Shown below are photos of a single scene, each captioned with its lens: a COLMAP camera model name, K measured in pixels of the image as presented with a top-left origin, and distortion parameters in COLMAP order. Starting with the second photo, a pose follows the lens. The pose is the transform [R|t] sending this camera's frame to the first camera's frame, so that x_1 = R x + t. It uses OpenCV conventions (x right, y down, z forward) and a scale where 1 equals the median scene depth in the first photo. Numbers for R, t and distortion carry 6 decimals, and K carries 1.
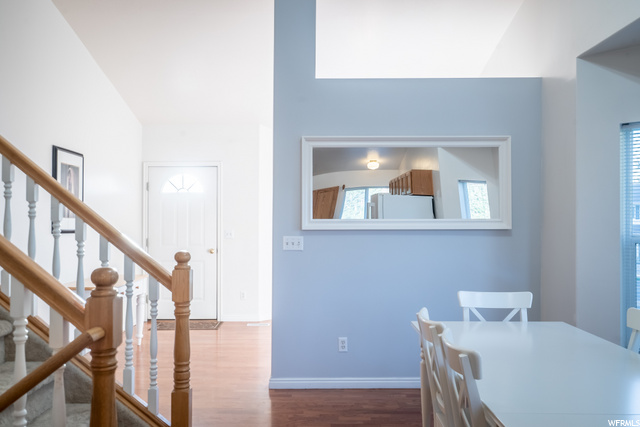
lens RADIAL K [[545.8, 0, 318.9], [0, 545.8, 217.9], [0, 0, 1]] dist [0.016130, 0.000453]
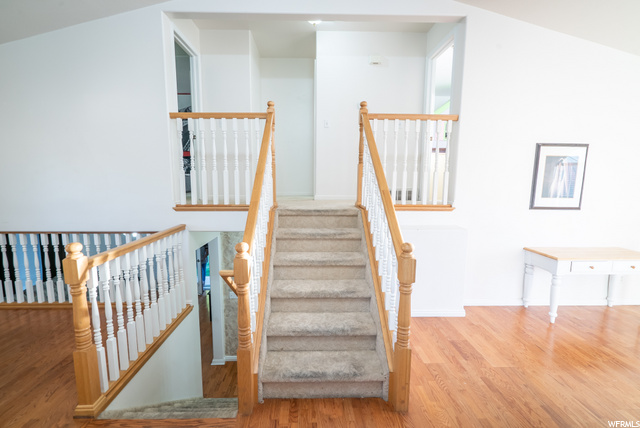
lens RADIAL K [[296.5, 0, 310.9], [0, 296.5, 219.0], [0, 0, 1]] dist [-0.010854, -0.000988]
pose [[0.008612, 0.132671, -0.991123, 0.217832], [0.001690, 0.991156, 0.132690, -0.041222], [0.999961, -0.002817, 0.008312, 0.398682]]
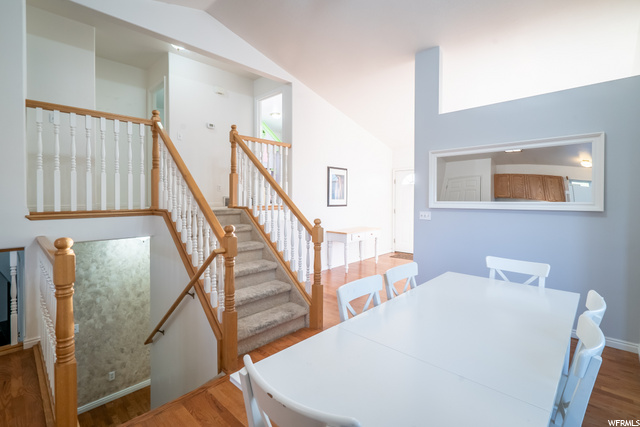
lens RADIAL K [[296.5, 0, 319.2], [0, 296.5, 202.3], [0, 0, 1]] dist [-0.010854, -0.000988]
pose [[0.724377, 0.010000, -0.689332, 0.280959], [0.005985, 0.999766, 0.020793, -0.012763], [0.689378, -0.019187, 0.724148, 0.100127]]
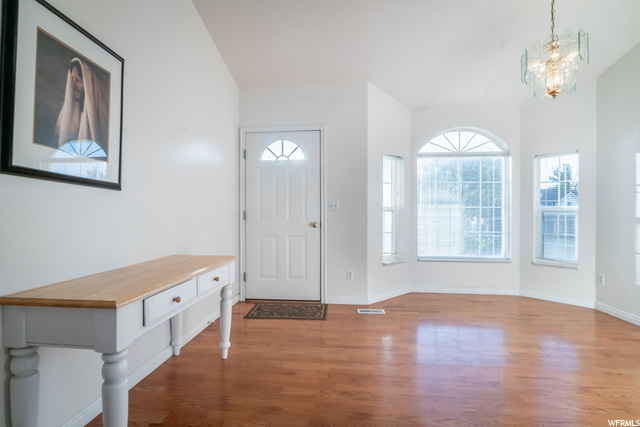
lens RADIAL K [[296.5, 0, 329.5], [0, 296.5, 214.0], [0, 0, 1]] dist [-0.010854, -0.000988]
pose [[0.997387, -0.002058, -0.072209, -0.186273], [0.002685, 0.999959, 0.008596, 0.052841], [0.072188, -0.008768, 0.997352, 0.704374]]
